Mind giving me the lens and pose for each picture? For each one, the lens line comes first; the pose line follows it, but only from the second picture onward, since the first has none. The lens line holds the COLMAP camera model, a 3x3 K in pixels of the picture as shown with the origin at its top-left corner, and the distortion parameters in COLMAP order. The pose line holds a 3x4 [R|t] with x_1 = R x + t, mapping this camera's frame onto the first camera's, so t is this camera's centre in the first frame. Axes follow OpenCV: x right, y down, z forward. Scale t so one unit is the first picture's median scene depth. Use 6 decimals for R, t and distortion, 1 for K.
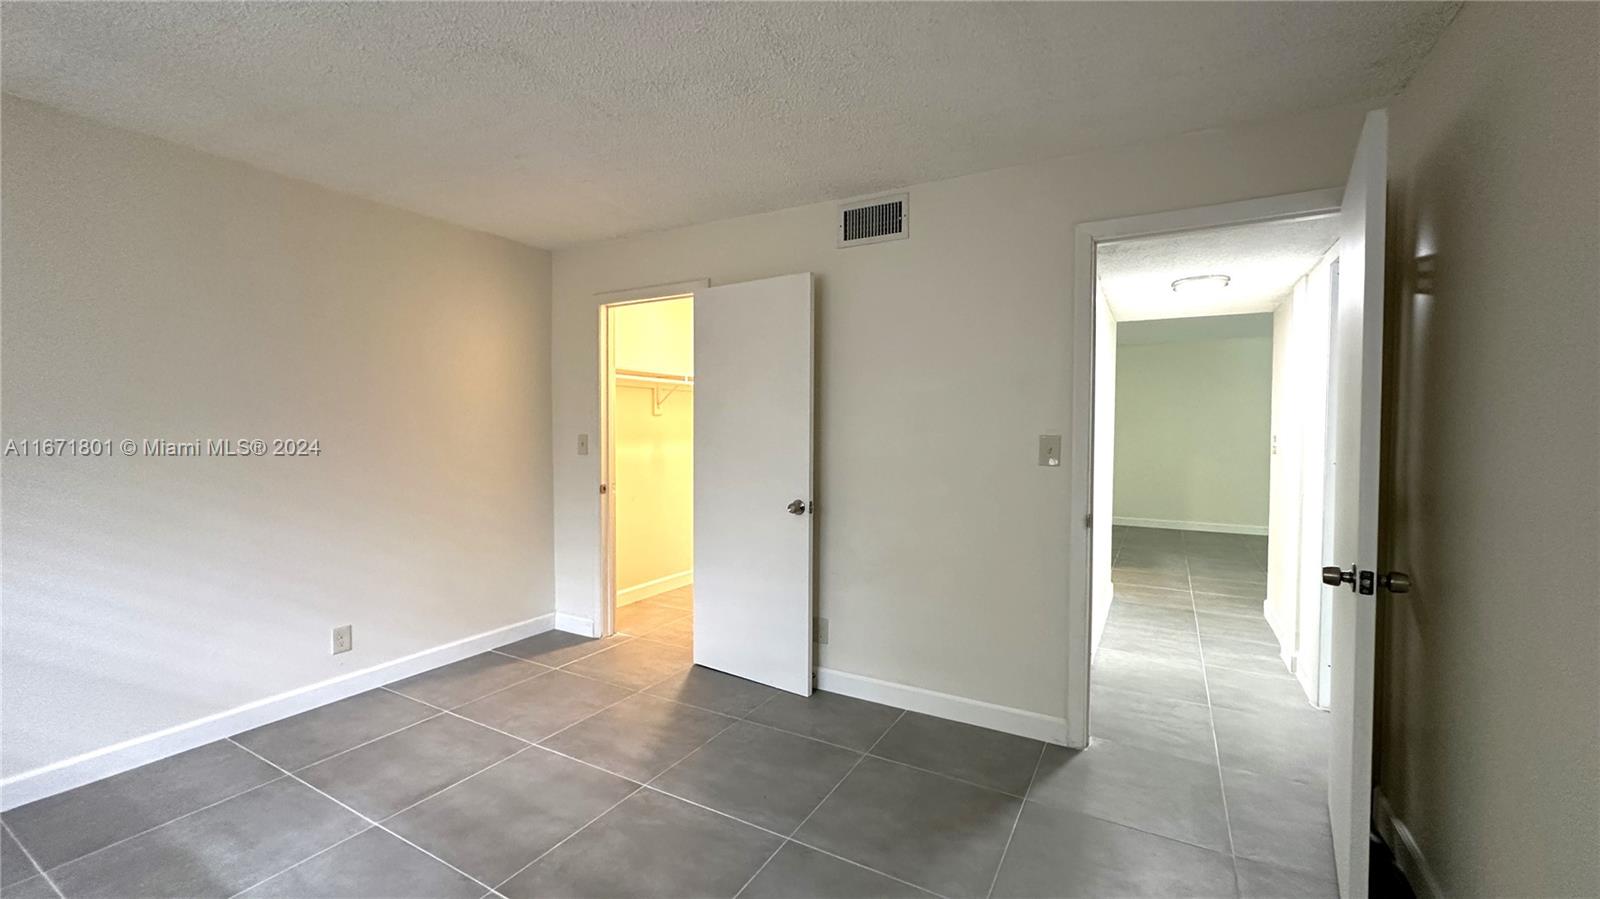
lens RADIAL K [[649.8, 0, 797.4], [0, 649.8, 438.6], [0, 0, 1]] dist [-0.000180, -0.000052]
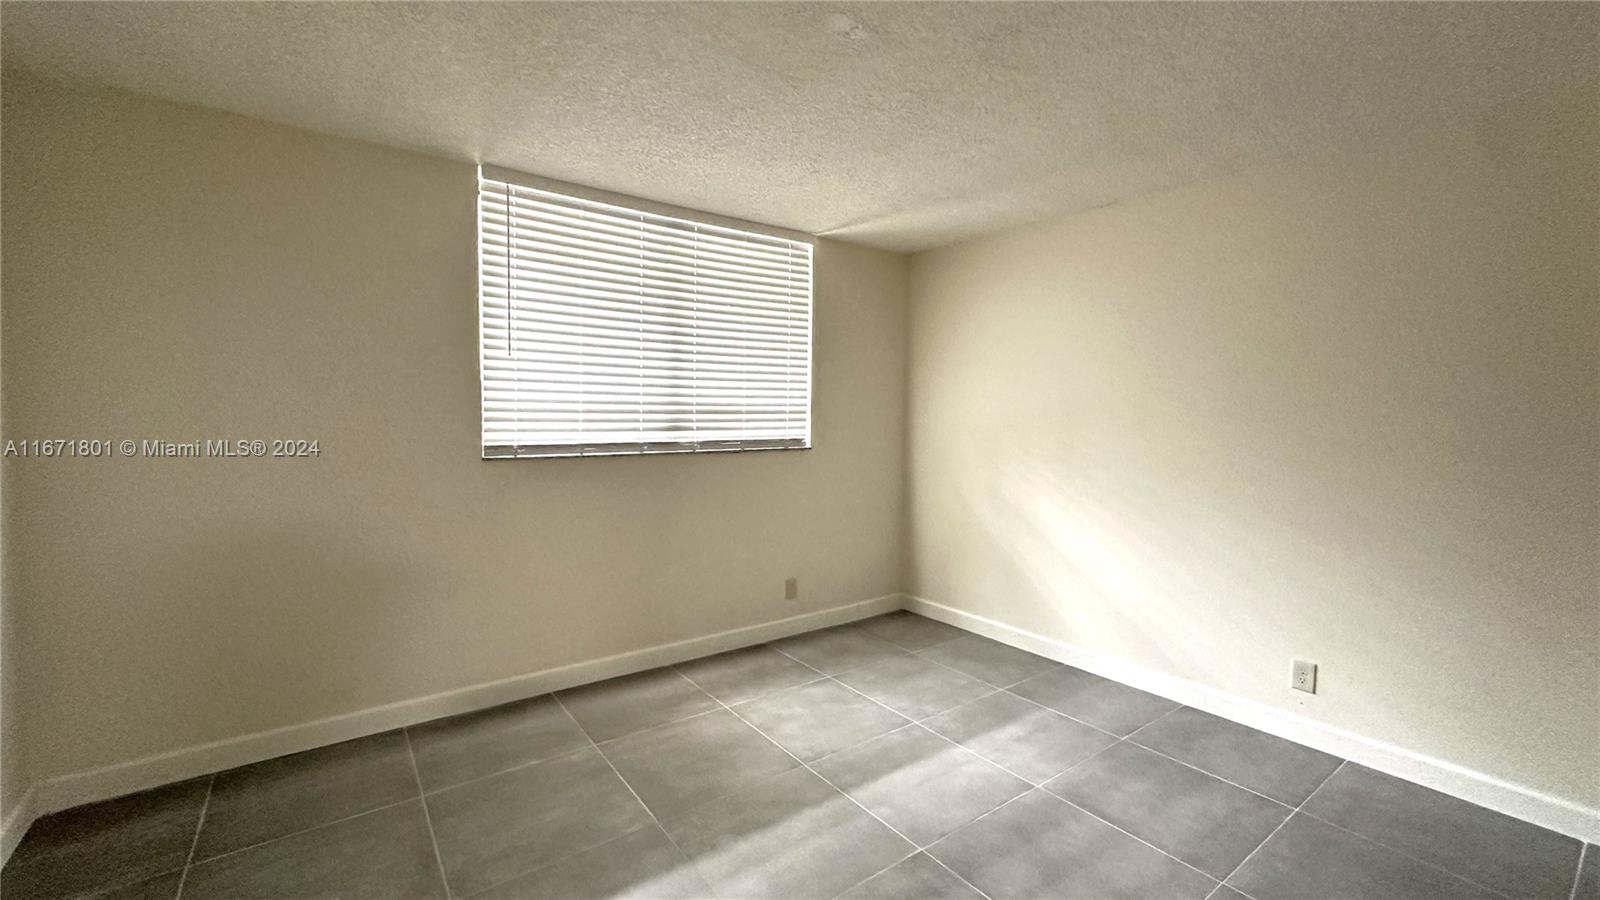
lens RADIAL K [[649.8, 0, 797.4], [0, 649.8, 439.1], [0, 0, 1]] dist [-0.000180, -0.000052]
pose [[-0.406510, 0.035492, -0.912957, 0.363850], [-0.024883, 0.998444, 0.049895, -0.035448], [0.913308, 0.043000, -0.404994, 0.729823]]
